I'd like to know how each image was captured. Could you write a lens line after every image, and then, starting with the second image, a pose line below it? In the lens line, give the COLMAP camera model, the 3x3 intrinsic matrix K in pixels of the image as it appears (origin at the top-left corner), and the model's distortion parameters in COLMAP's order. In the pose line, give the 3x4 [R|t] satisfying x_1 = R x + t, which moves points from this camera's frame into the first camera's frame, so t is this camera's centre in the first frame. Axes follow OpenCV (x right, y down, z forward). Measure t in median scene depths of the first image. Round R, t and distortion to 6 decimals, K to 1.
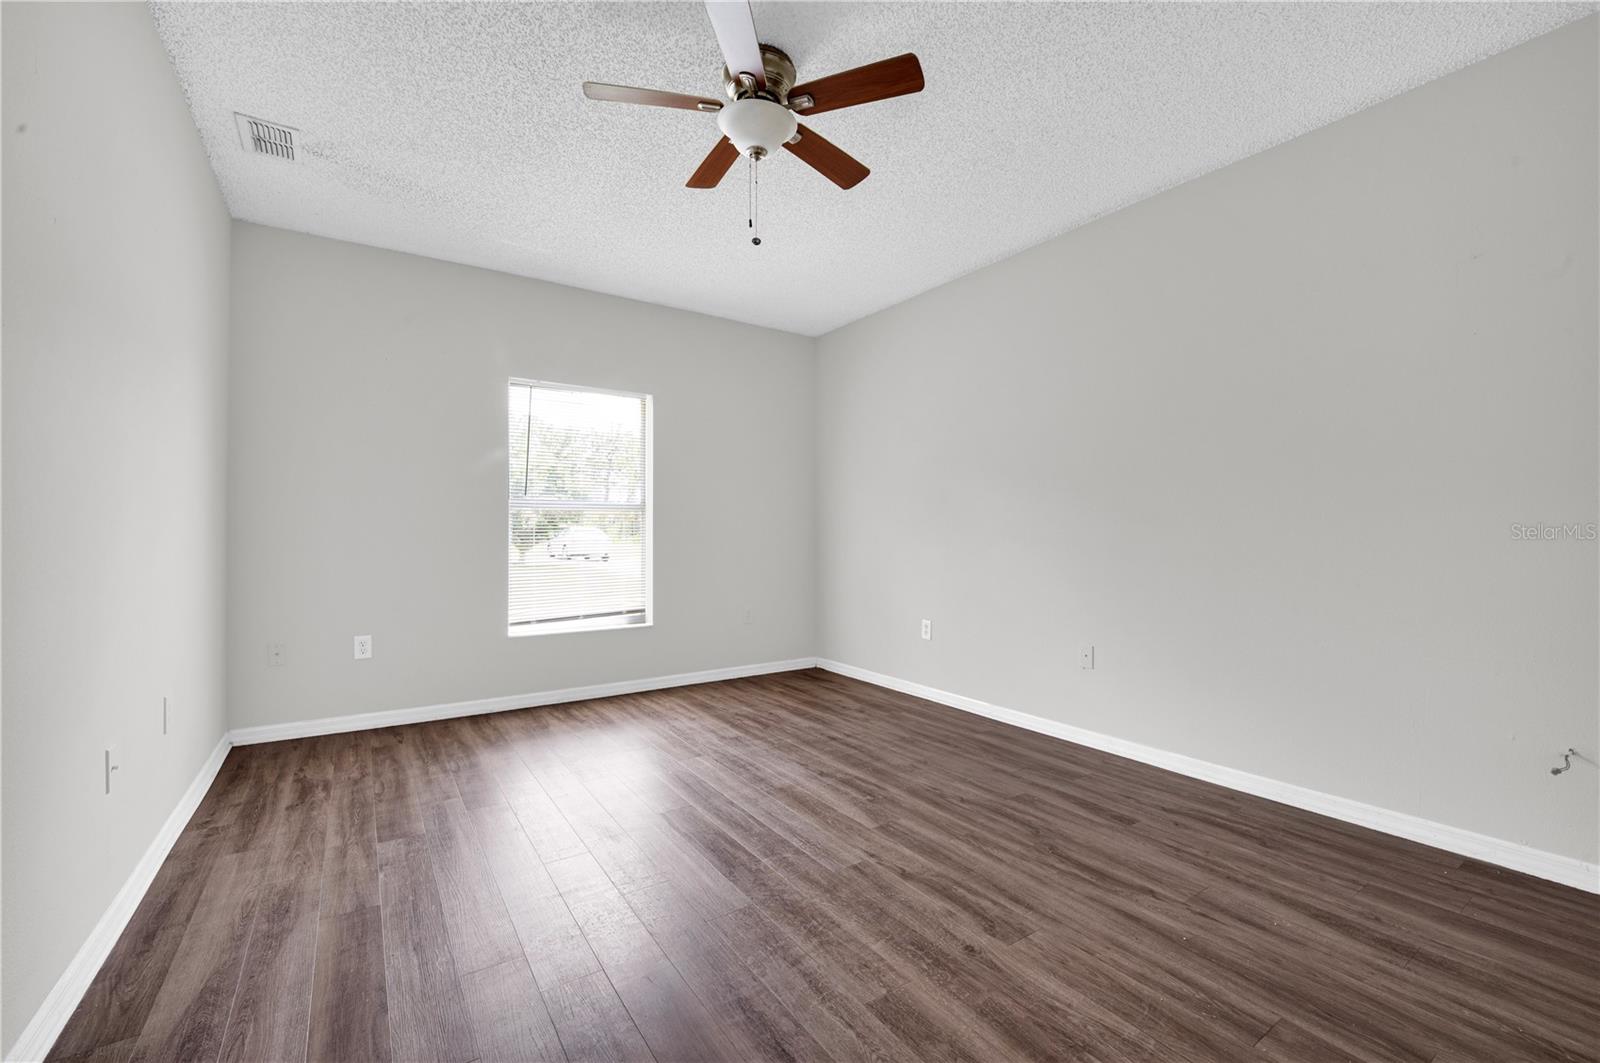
lens RADIAL K [[658.0, 0, 805.0], [0, 658.0, 535.6], [0, 0, 1]] dist [0.020062, -0.025855]
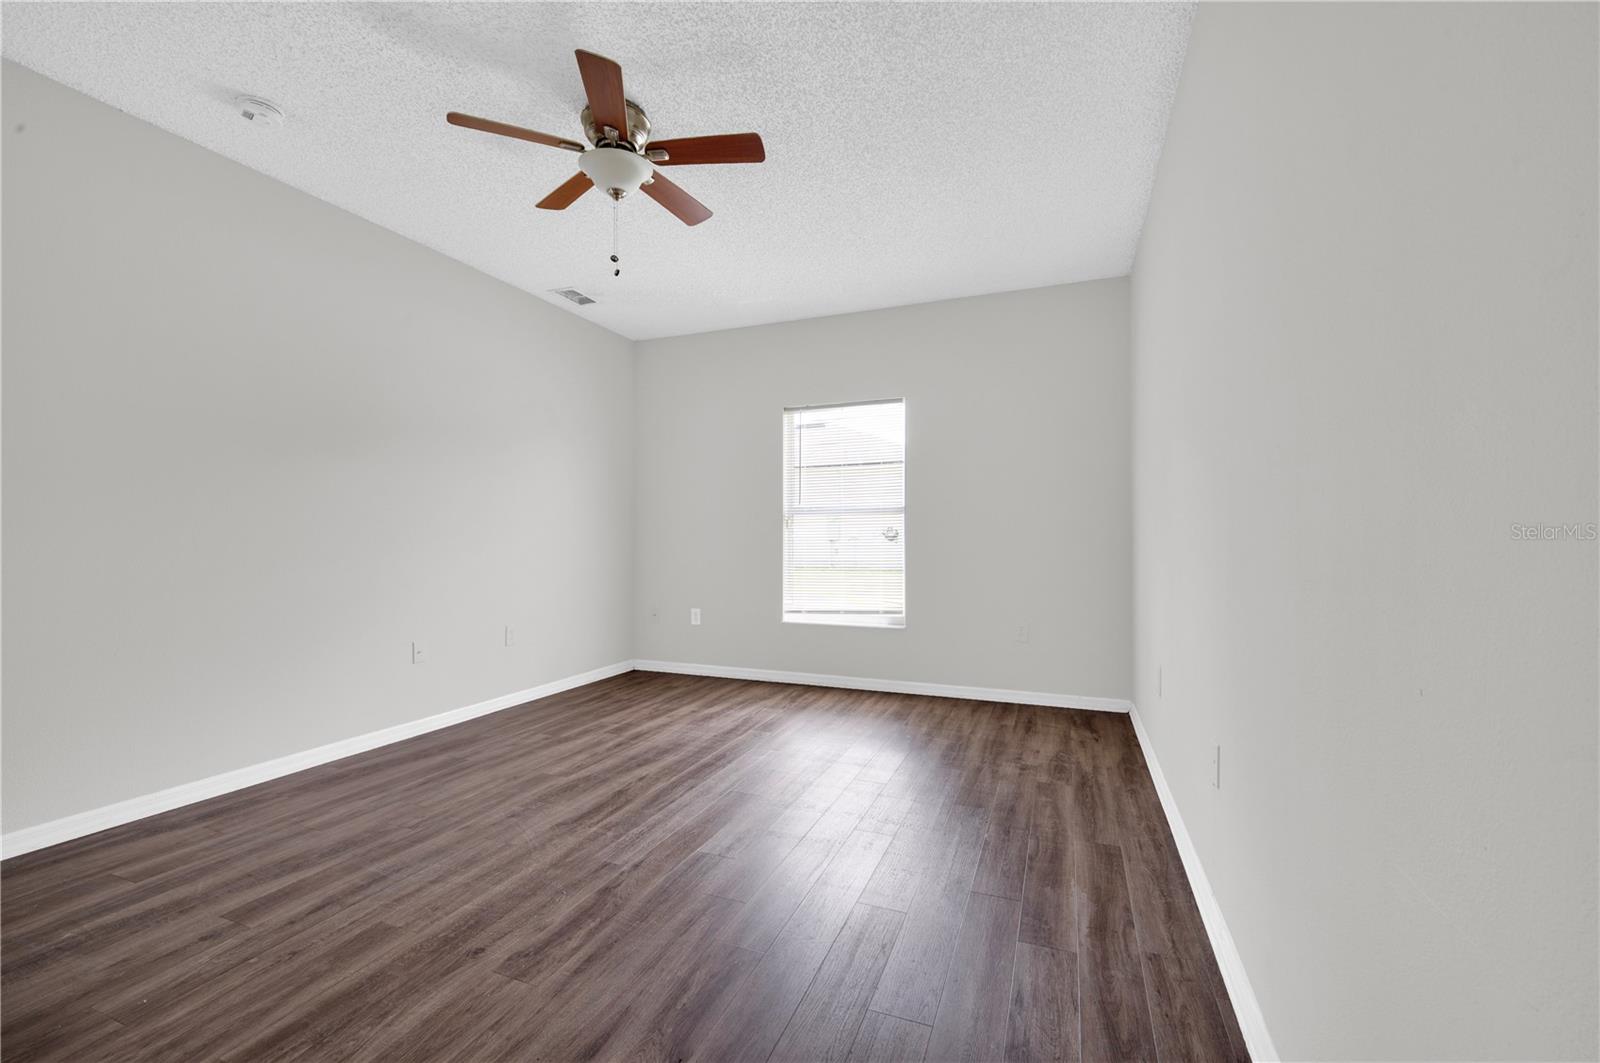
lens RADIAL K [[658.0, 0, 805.0], [0, 658.0, 535.6], [0, 0, 1]] dist [0.020062, -0.025855]
pose [[0.562005, -0.003917, -0.827125, 0.842201], [0.000602, 0.999990, -0.004327, 0.001006], [0.827134, 0.001934, 0.562002, 0.526483]]
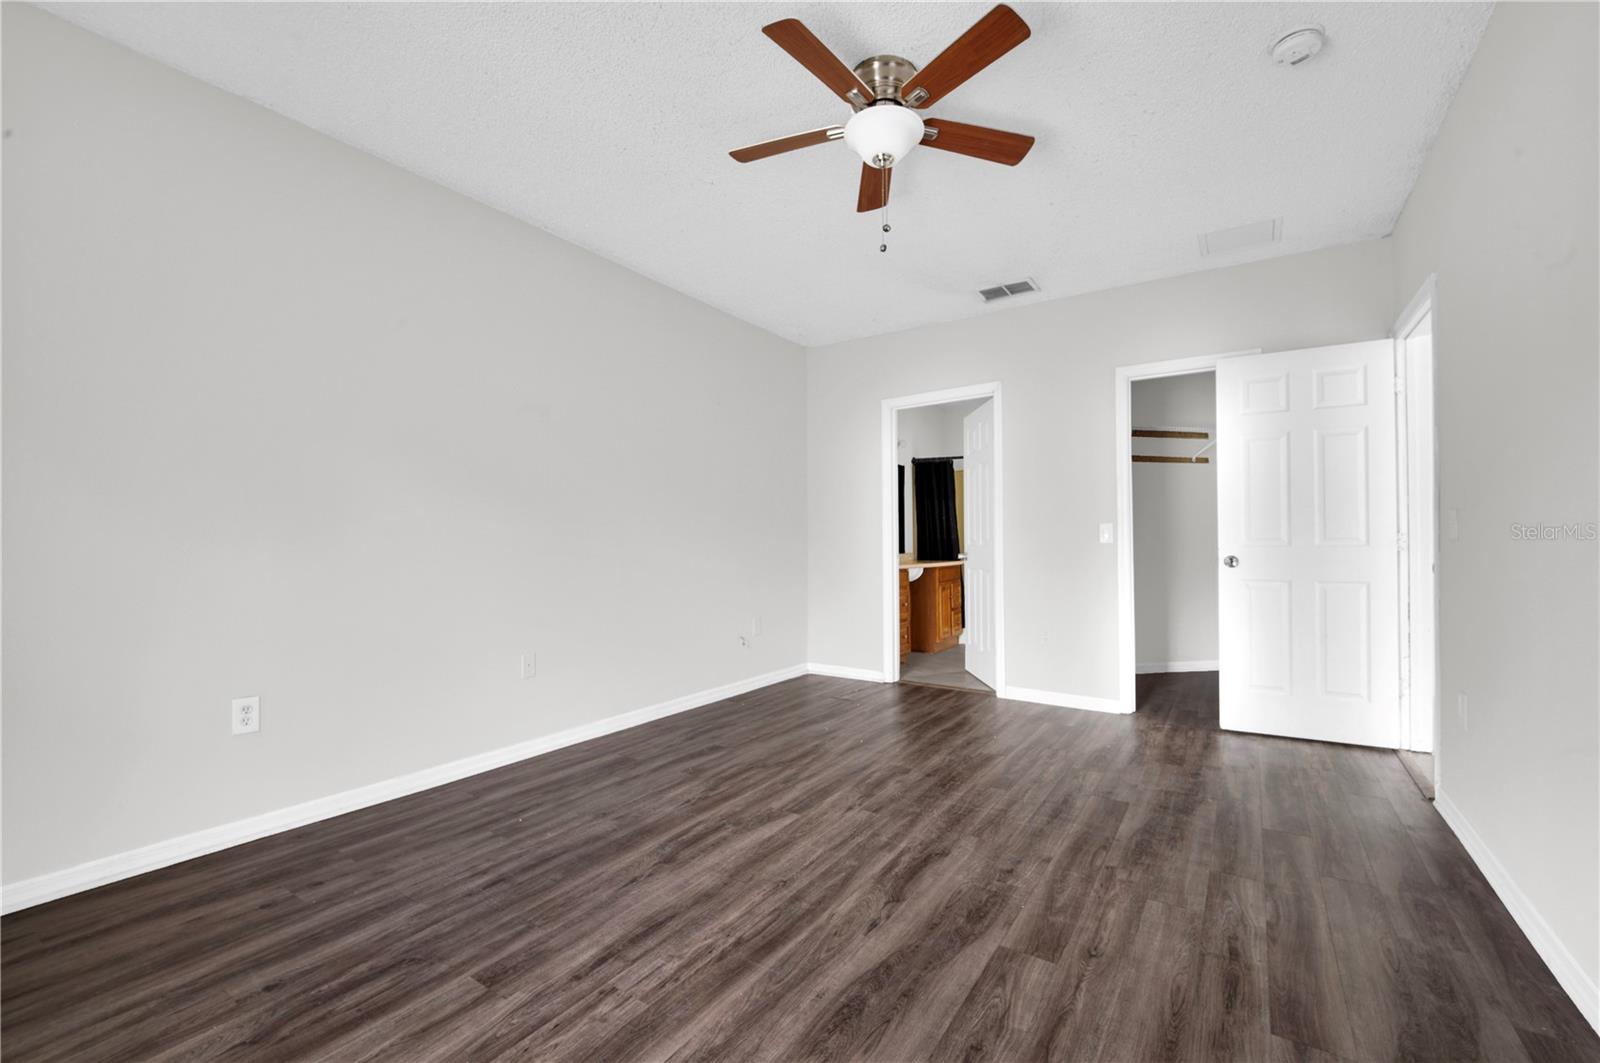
lens RADIAL K [[658.0, 0, 805.0], [0, 658.0, 535.6], [0, 0, 1]] dist [0.020062, -0.025855]
pose [[-0.375761, 0.006861, 0.926691, -0.786151], [0.002900, 0.999976, -0.006228, -0.002967], [-0.926712, 0.000347, -0.375772, 1.223521]]
